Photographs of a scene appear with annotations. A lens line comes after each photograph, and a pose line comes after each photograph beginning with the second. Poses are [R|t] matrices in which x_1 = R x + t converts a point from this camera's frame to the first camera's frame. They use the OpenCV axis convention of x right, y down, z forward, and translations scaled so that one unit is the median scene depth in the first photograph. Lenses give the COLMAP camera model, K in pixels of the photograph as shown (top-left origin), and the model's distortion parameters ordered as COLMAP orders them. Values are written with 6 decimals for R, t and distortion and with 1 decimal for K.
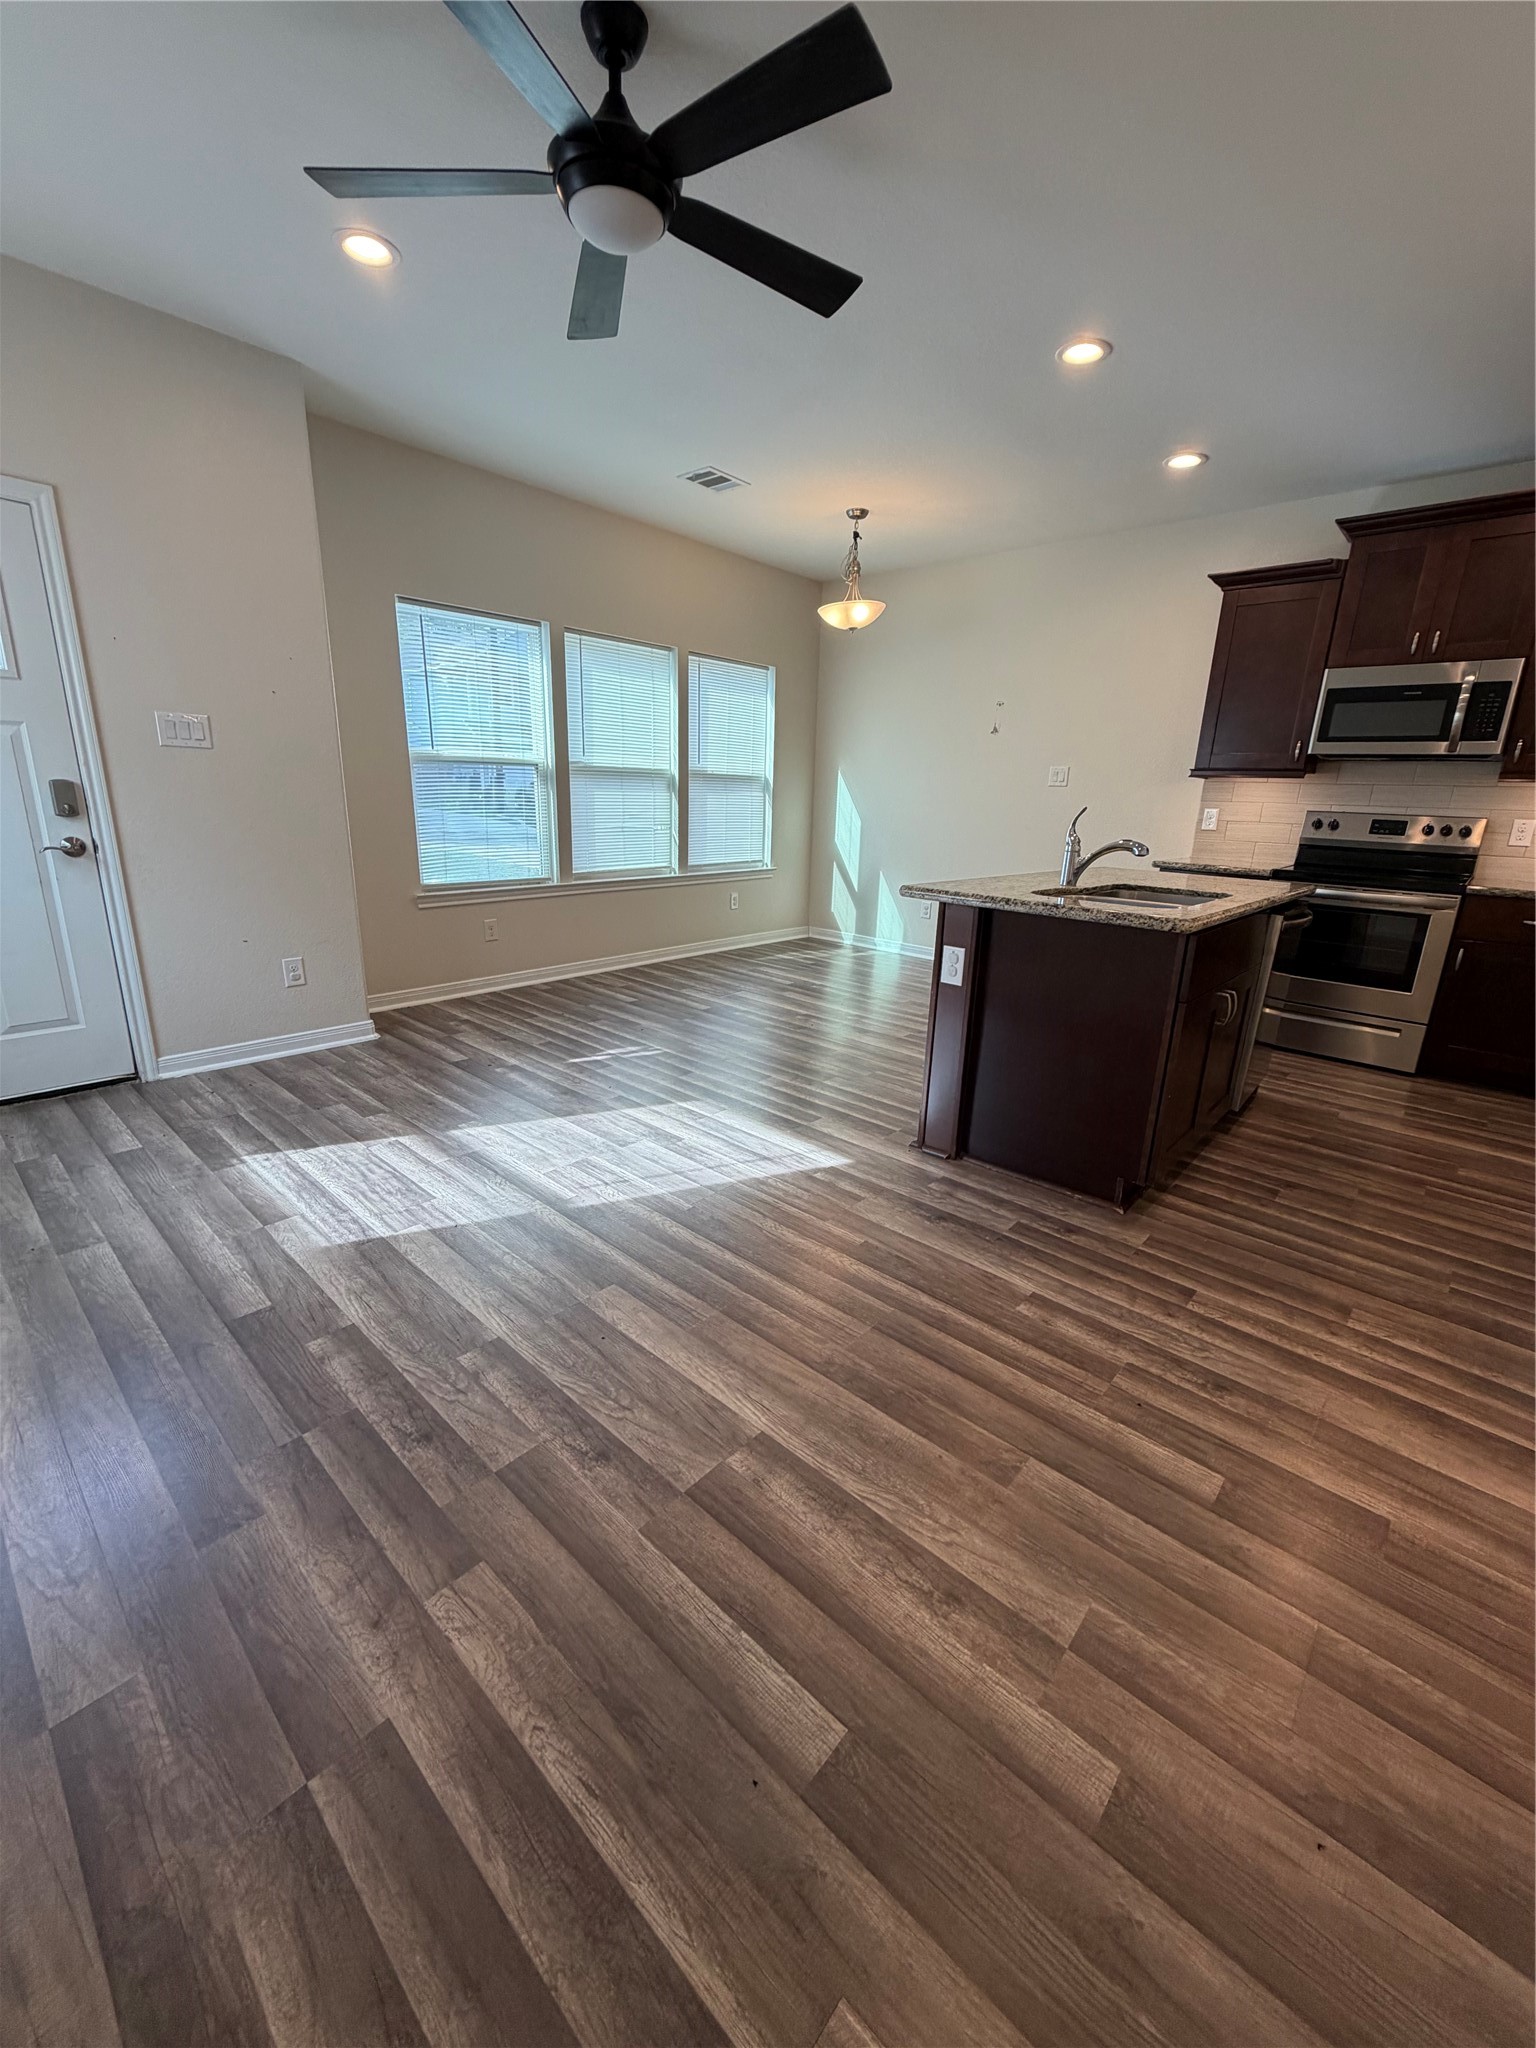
lens RADIAL K [[822.9, 0, 770.9], [0, 822.9, 1008.1], [0, 0, 1]] dist [0.000711, -0.000243]
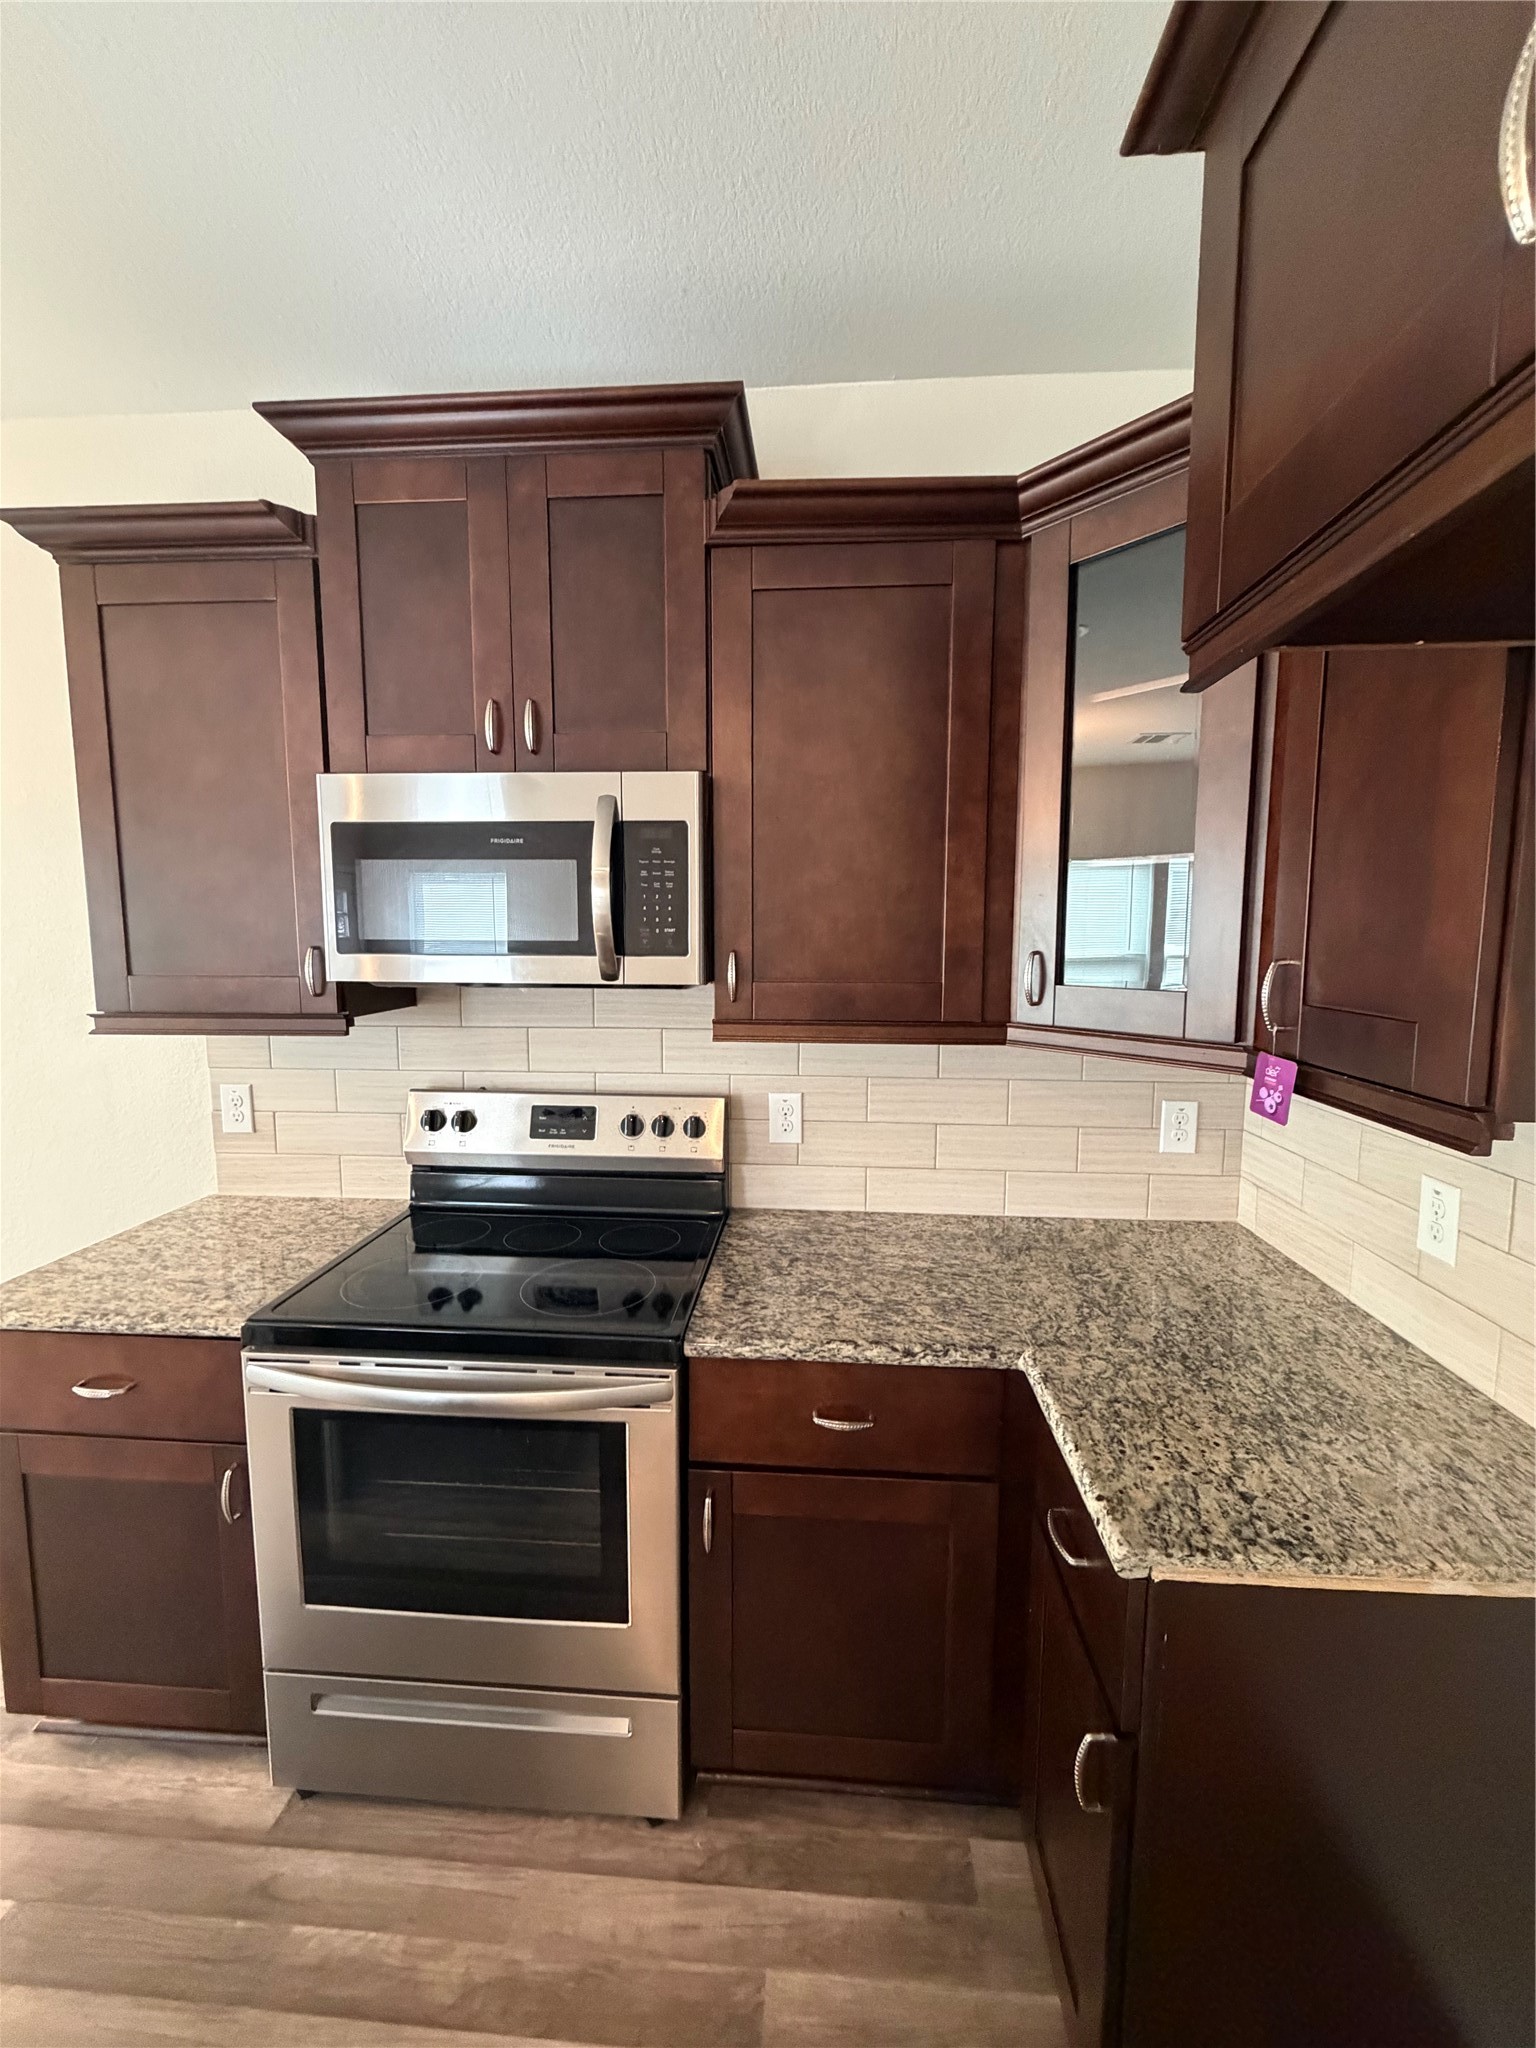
lens RADIAL K [[822.9, 0, 770.9], [0, 822.9, 1008.1], [0, 0, 1]] dist [0.000711, -0.000243]
pose [[0.790069, -0.093789, 0.605800, 0.865939], [0.181246, 0.979785, -0.084687, -0.336233], [-0.585611, 0.176708, 0.791097, 0.853528]]
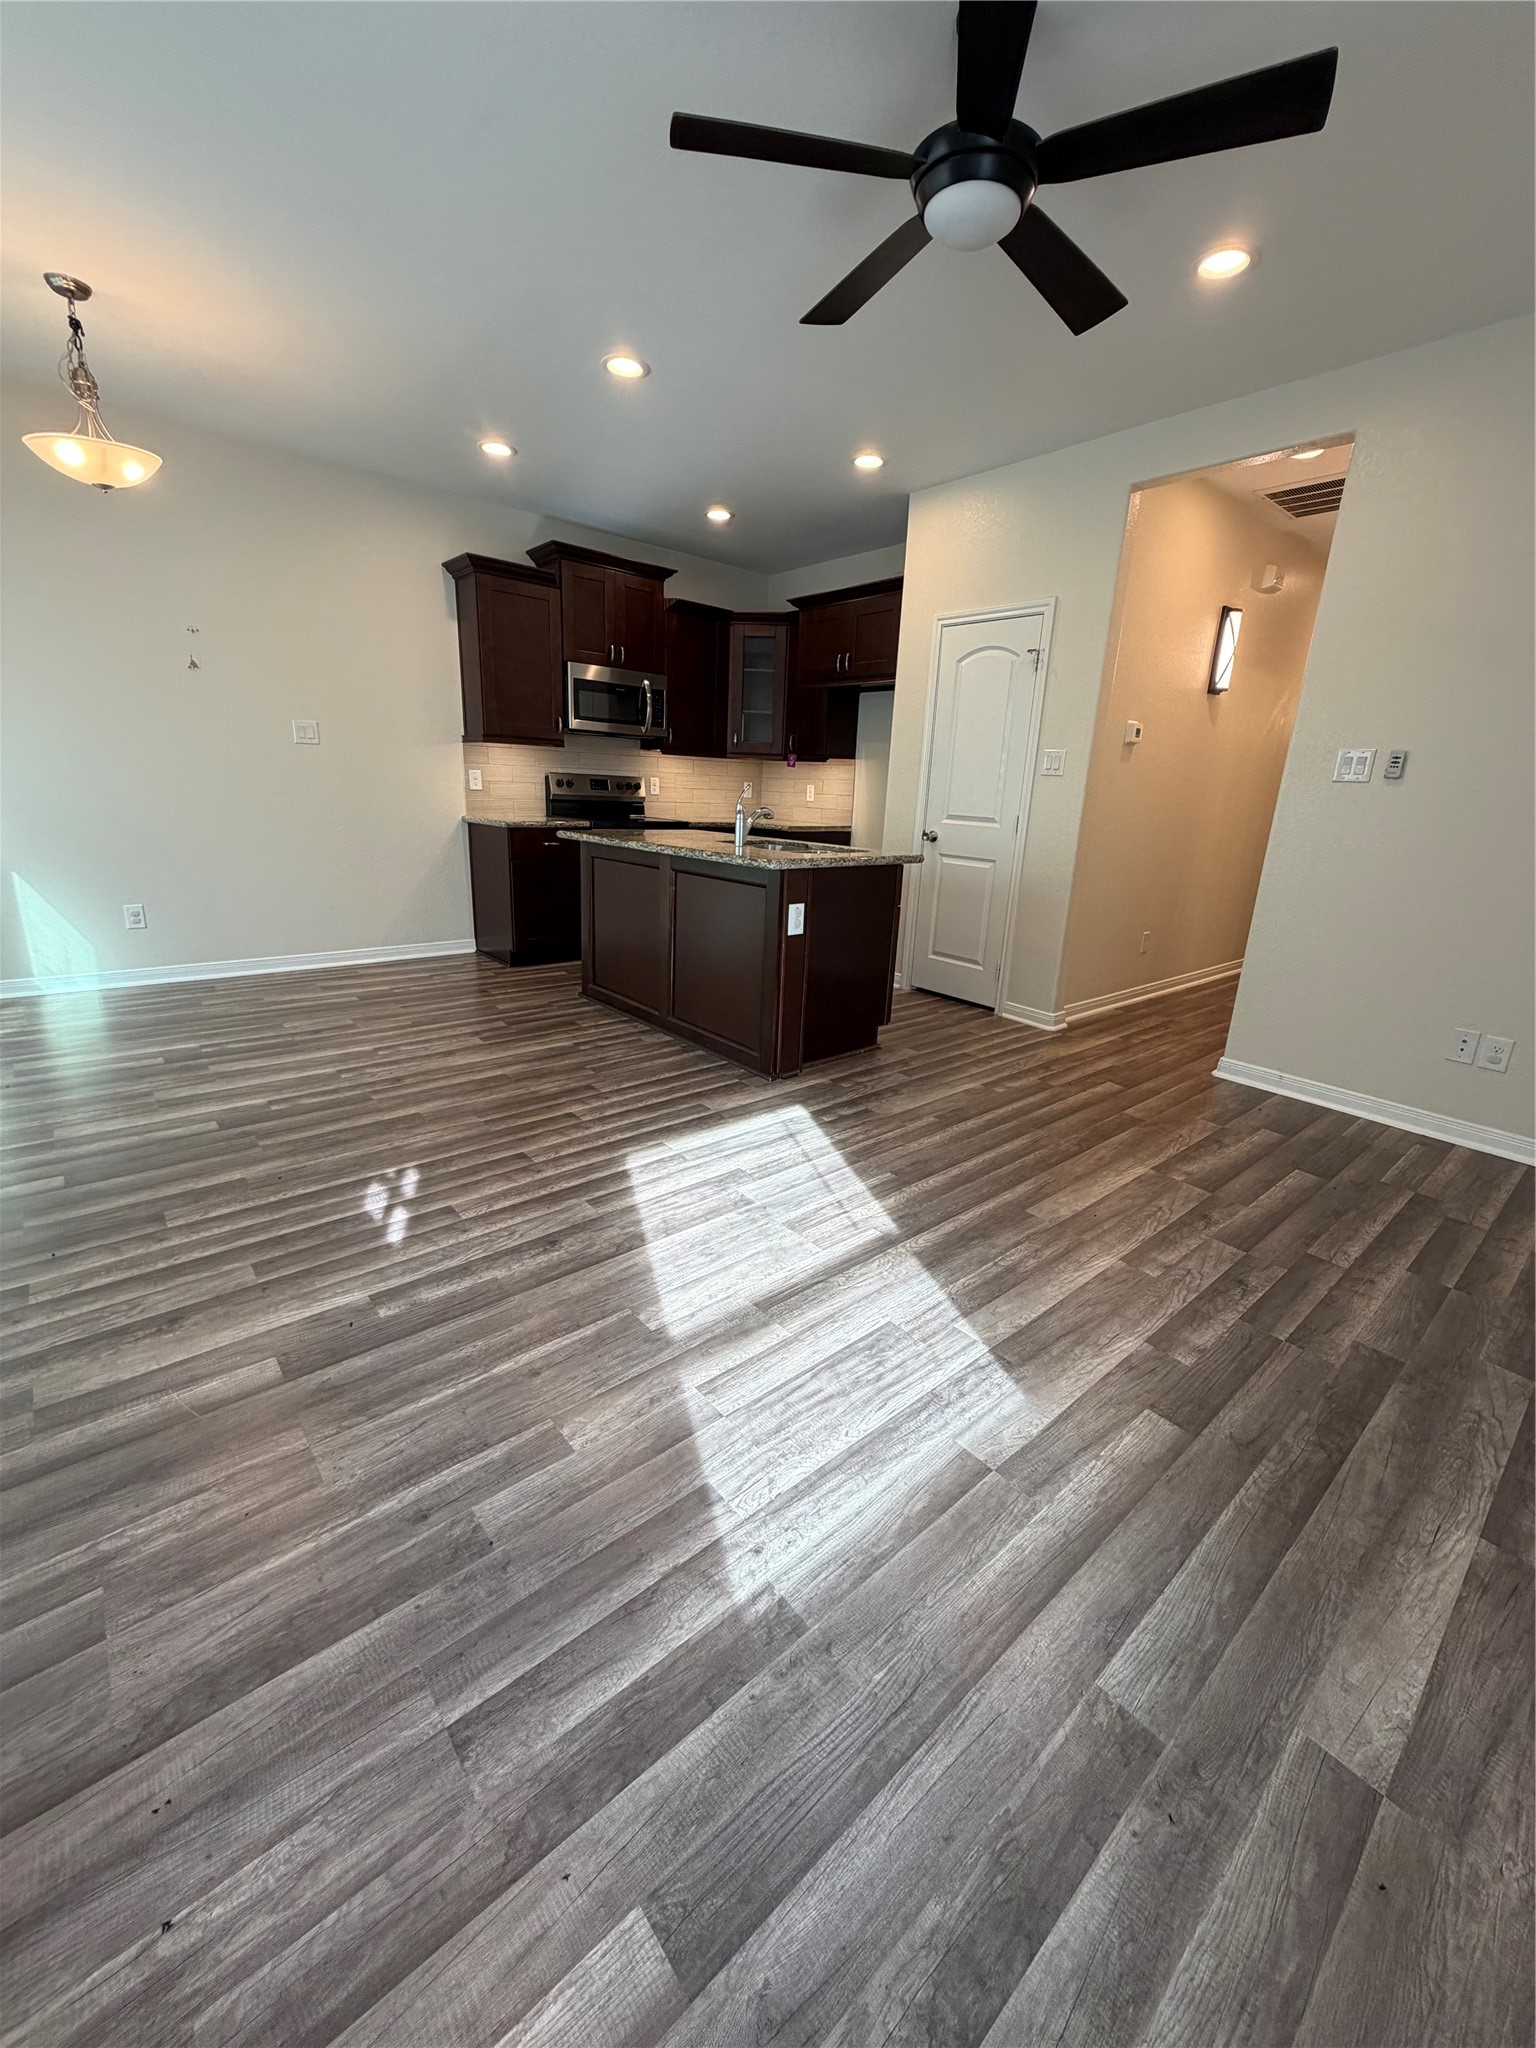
lens RADIAL K [[809.9, 0, 771.7], [0, 809.9, 1017.0], [0, 0, 1]] dist [0.000926, 0.000120]
pose [[0.128891, -0.304846, 0.943640, -0.938163], [0.216401, 0.937290, 0.273236, -0.246073], [-0.967759, 0.168987, 0.186777, 0.805640]]
